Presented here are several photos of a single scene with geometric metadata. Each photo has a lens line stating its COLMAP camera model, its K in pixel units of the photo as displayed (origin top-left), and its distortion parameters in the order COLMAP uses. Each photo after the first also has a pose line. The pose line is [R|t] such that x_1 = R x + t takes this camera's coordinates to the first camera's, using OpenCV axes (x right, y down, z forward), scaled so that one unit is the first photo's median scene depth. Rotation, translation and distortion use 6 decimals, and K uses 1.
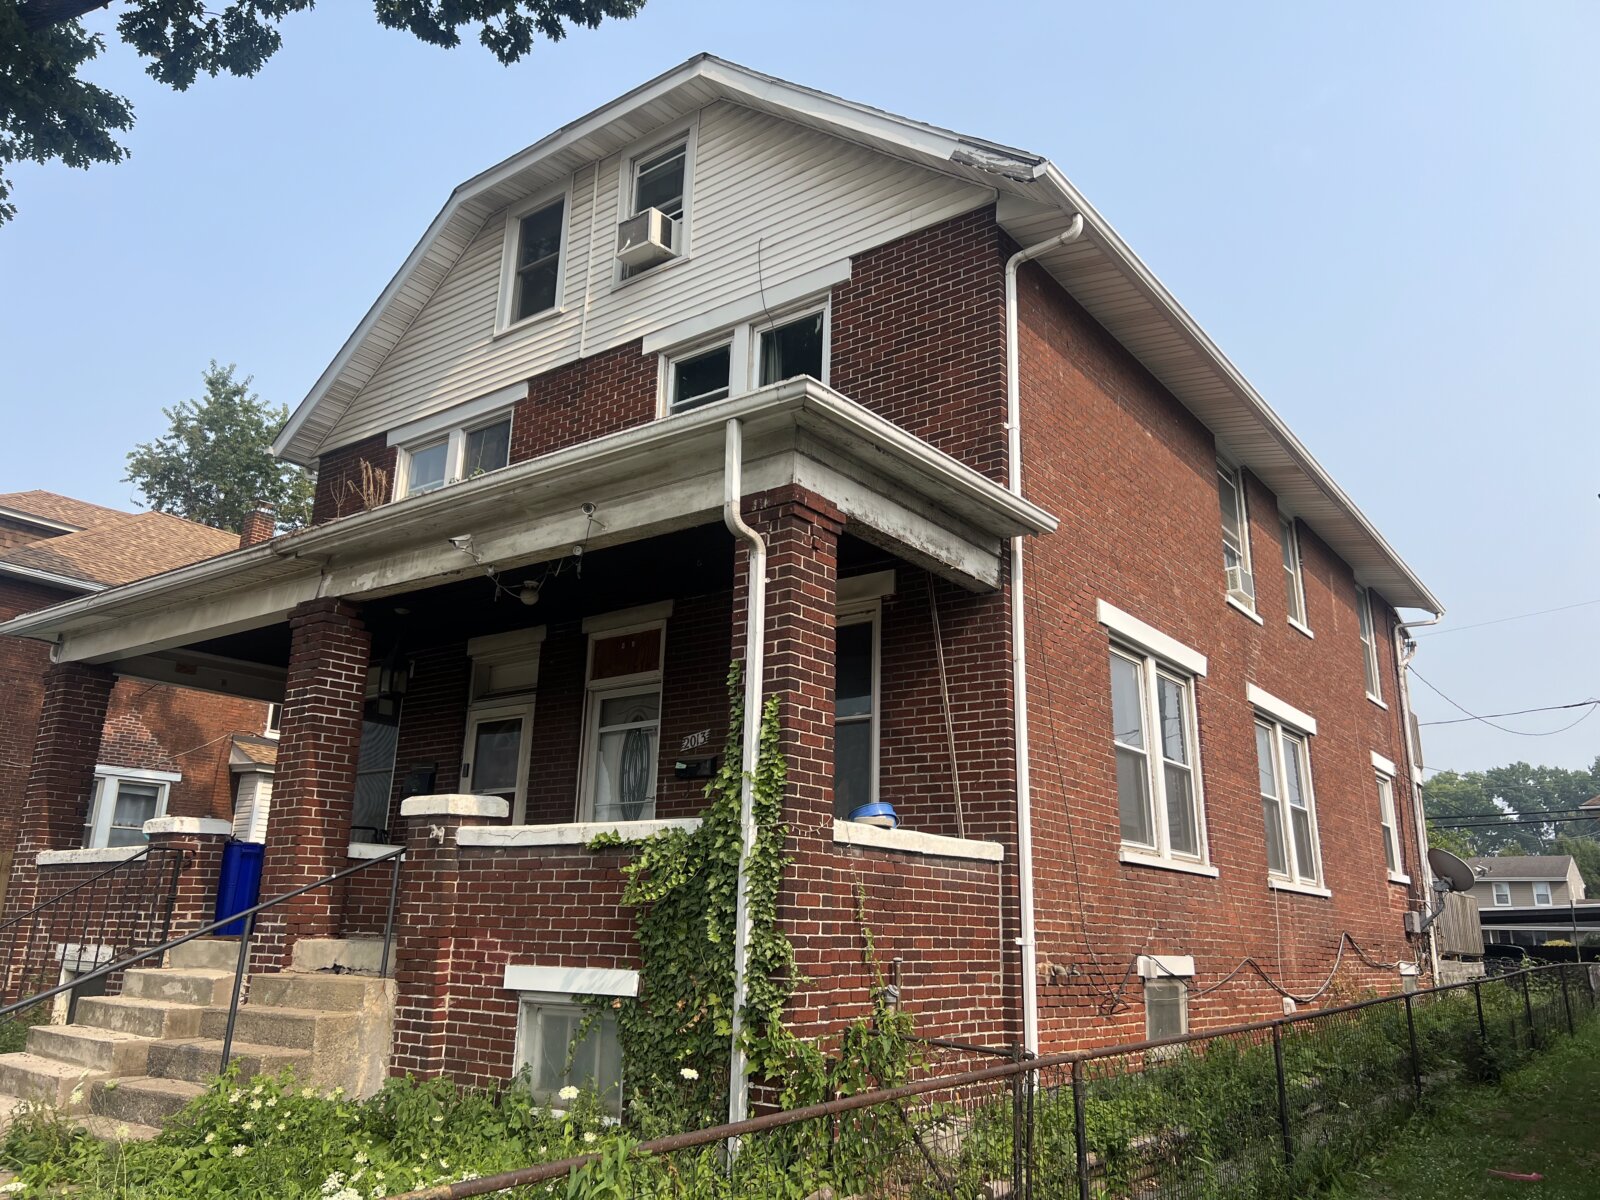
lens RADIAL K [[1194.5, 0, 800.0], [0, 1194.5, 600.0], [0, 0, 1]] dist [0.052071, -0.060114]
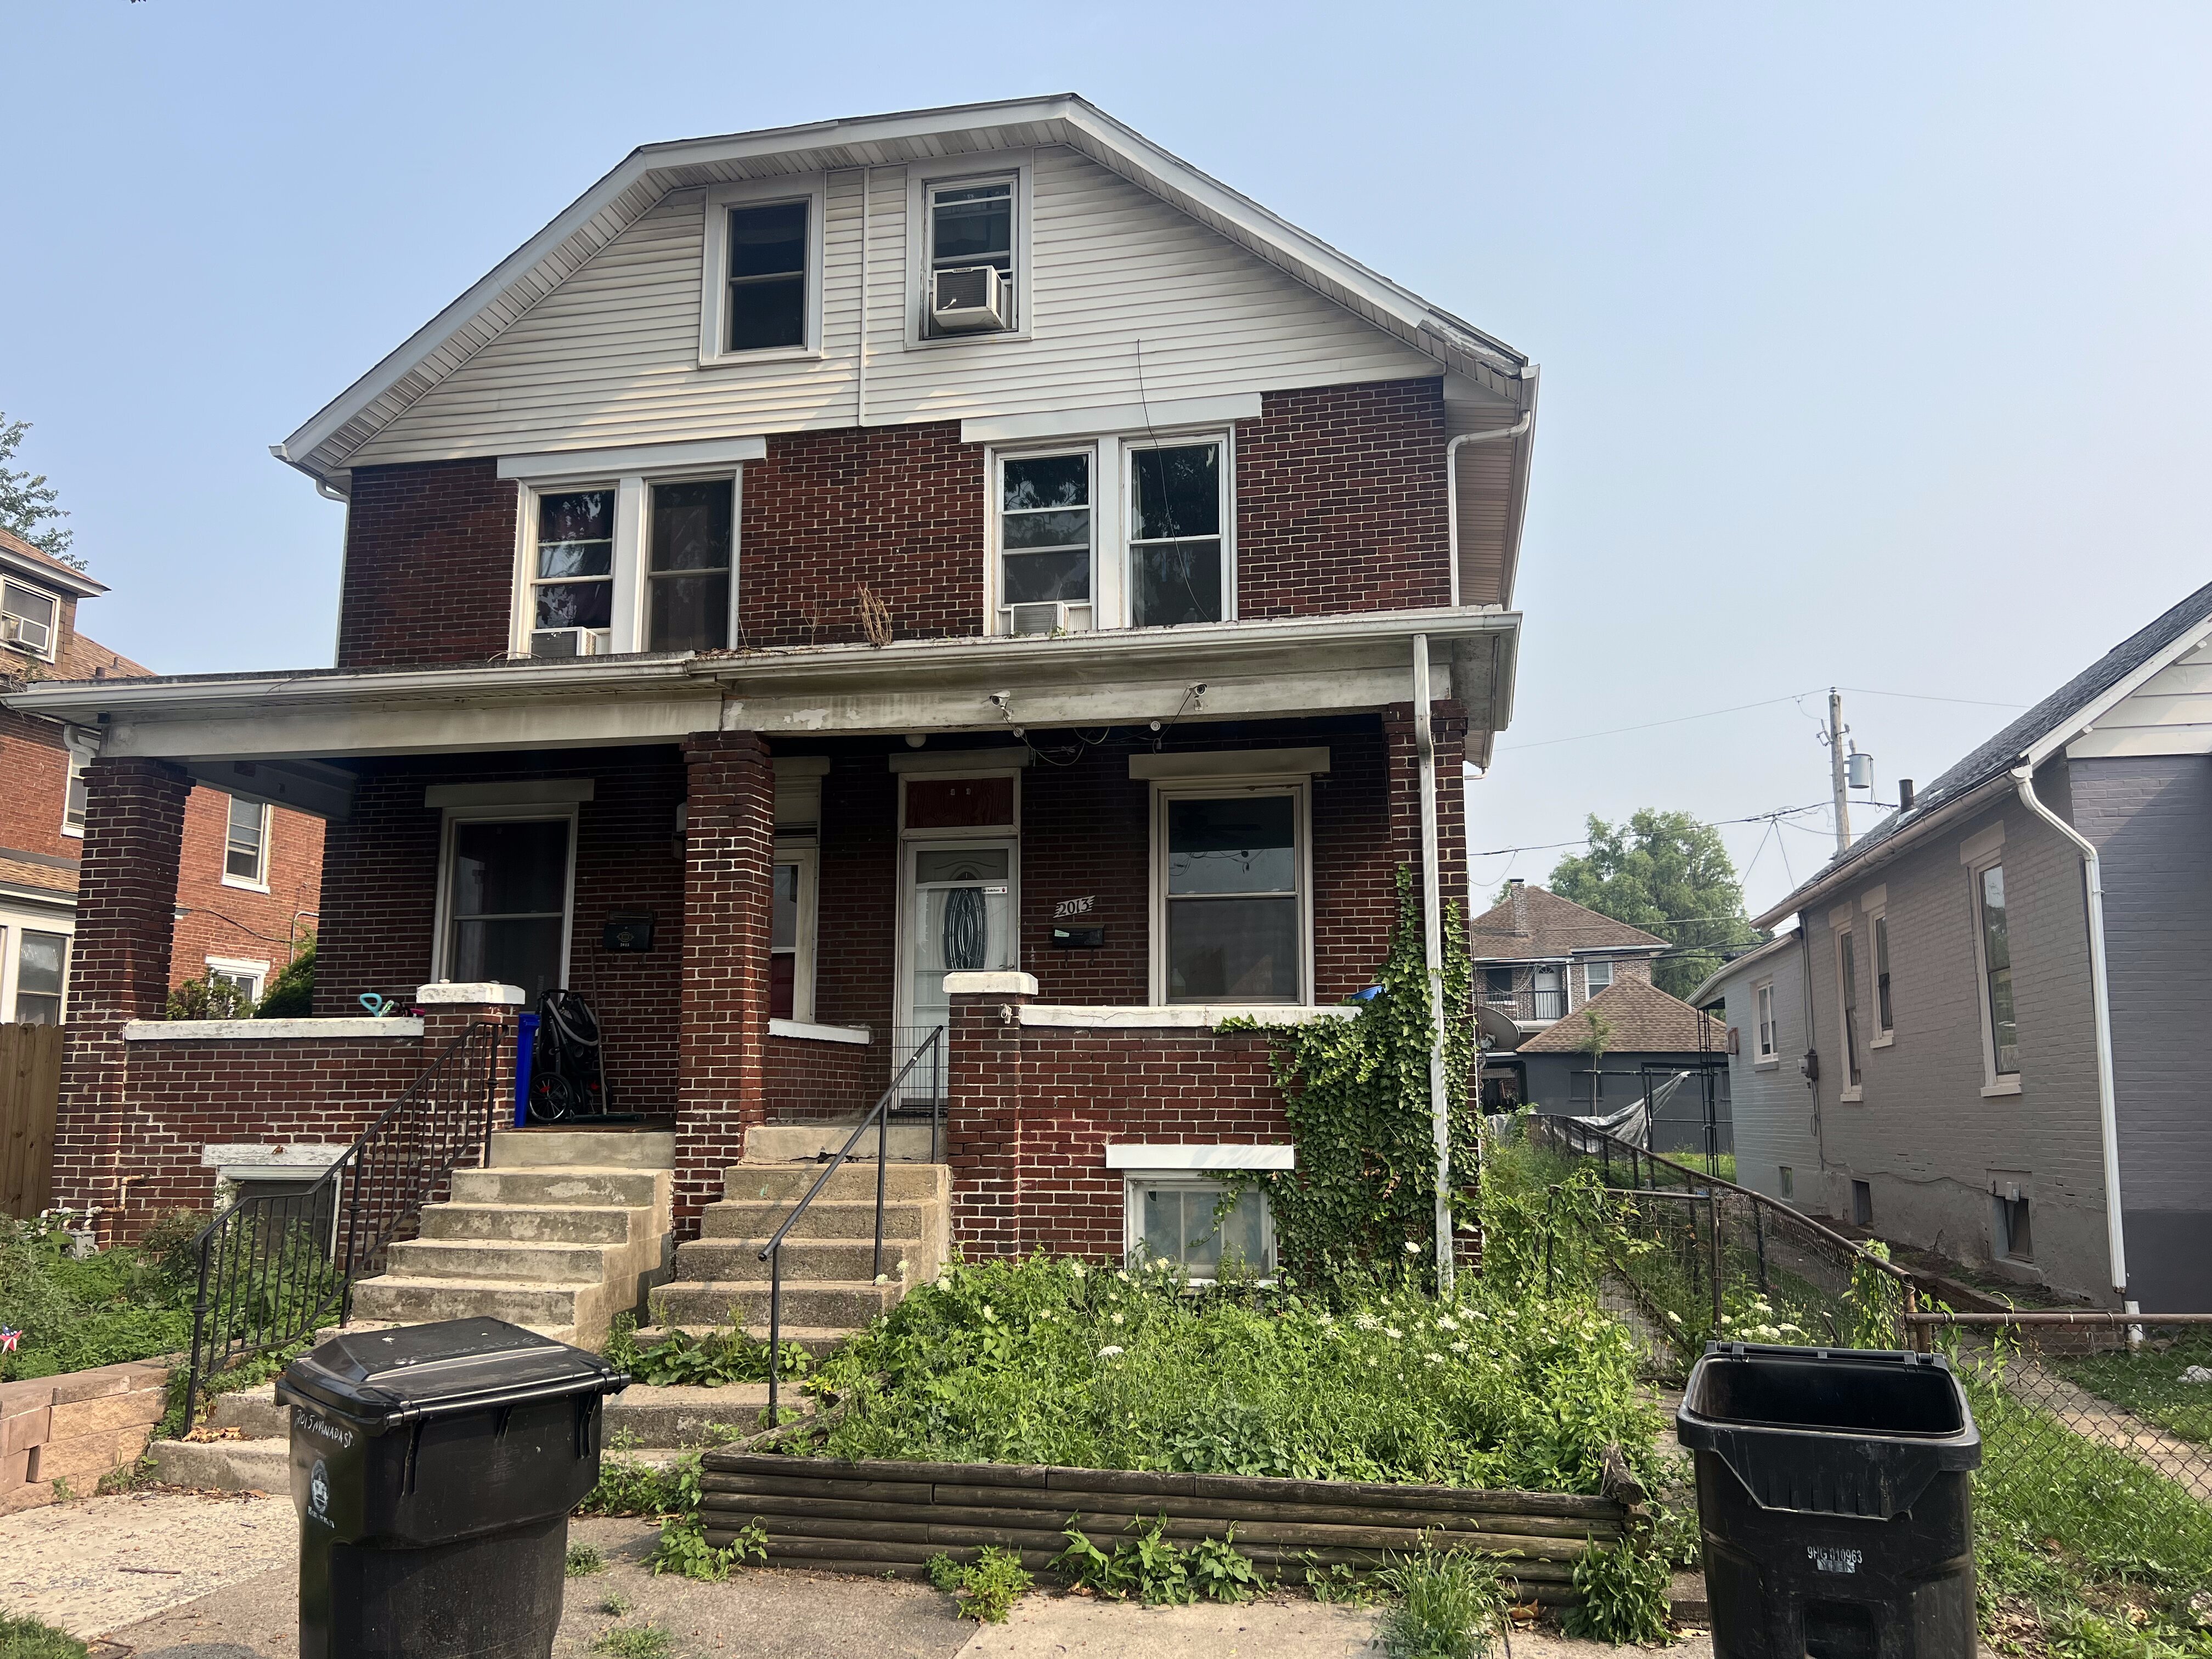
lens RADIAL K [[1687.1, 0, 1092.7], [0, 1687.1, 830.2], [0, 0, 1]] dist [0.104952, -0.214586]
pose [[0.903679, 0.047765, 0.425538, -0.628714], [-0.093993, 0.991650, 0.088297, -0.056609], [-0.417767, -0.119789, 0.900623, -0.165319]]
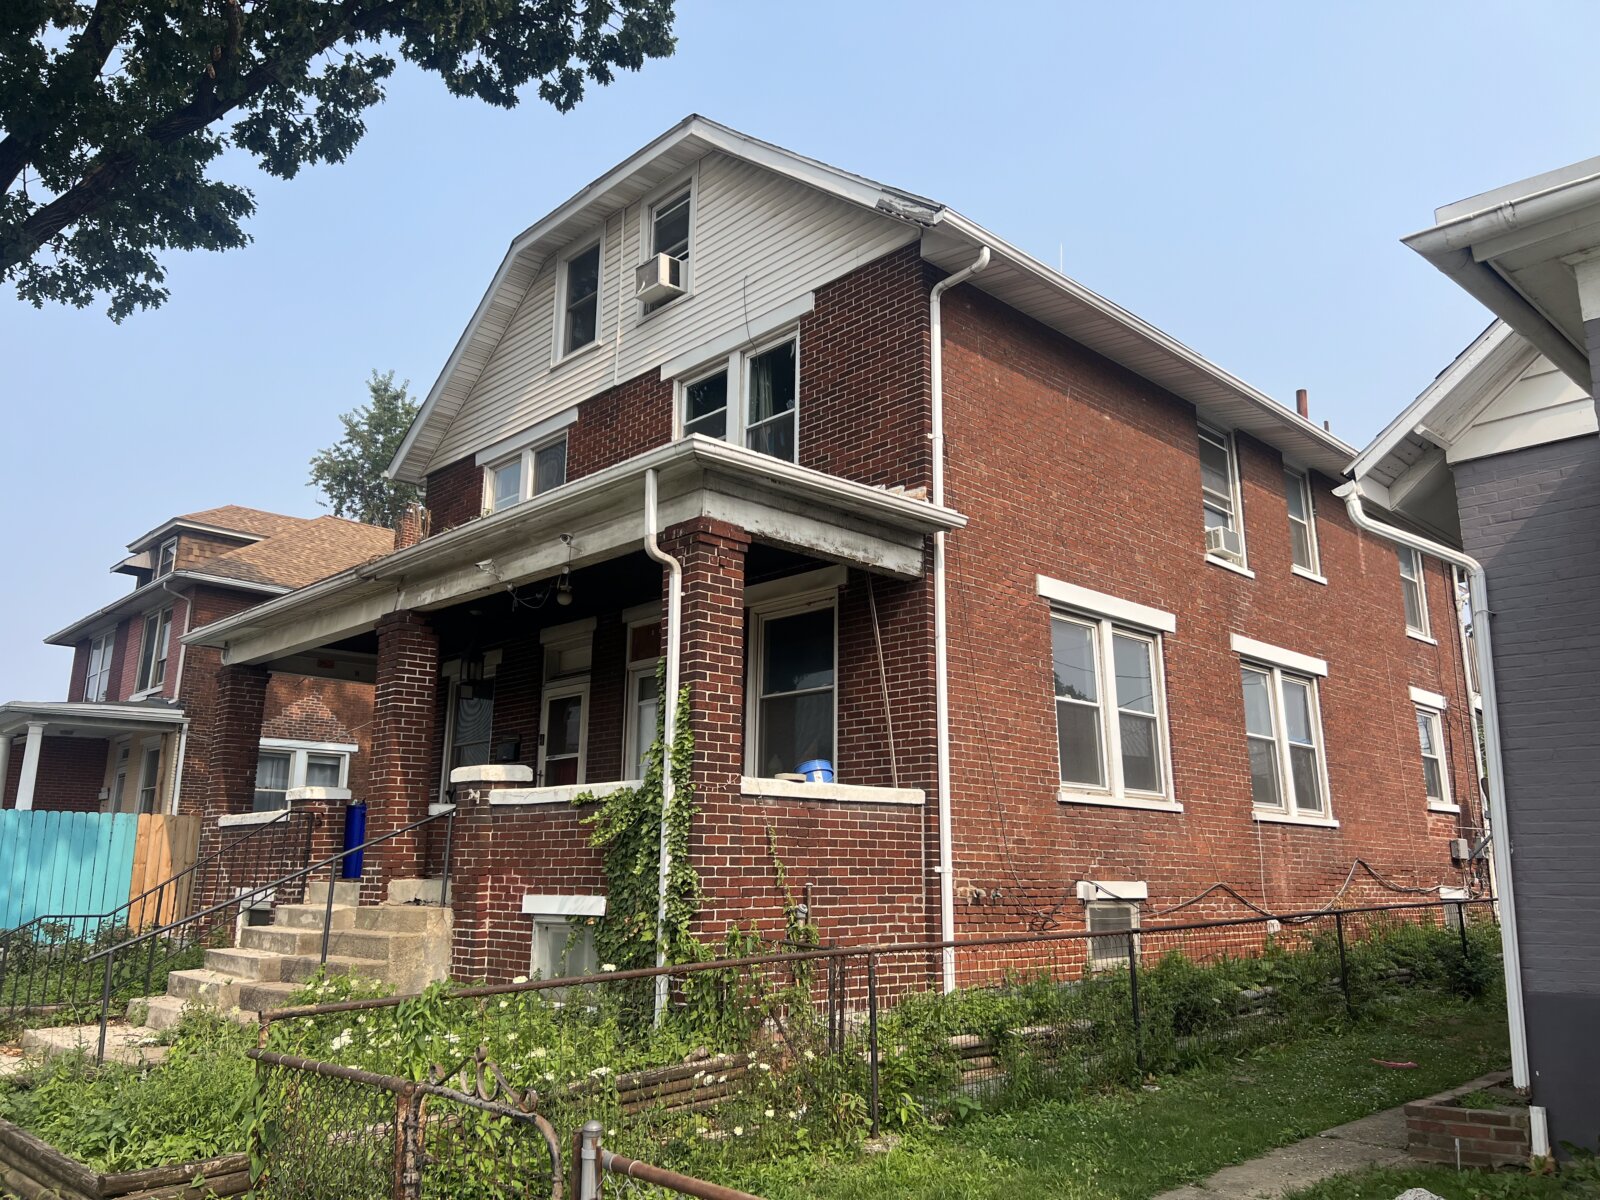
lens RADIAL K [[1191.5, 0, 797.6], [0, 1191.5, 599.2], [0, 0, 1]] dist [0.080499, -0.139963]
pose [[0.987362, -0.052818, -0.149419, 0.188613], [0.059269, 0.997478, 0.039052, -0.035404], [0.146979, -0.047415, 0.988002, -0.162949]]
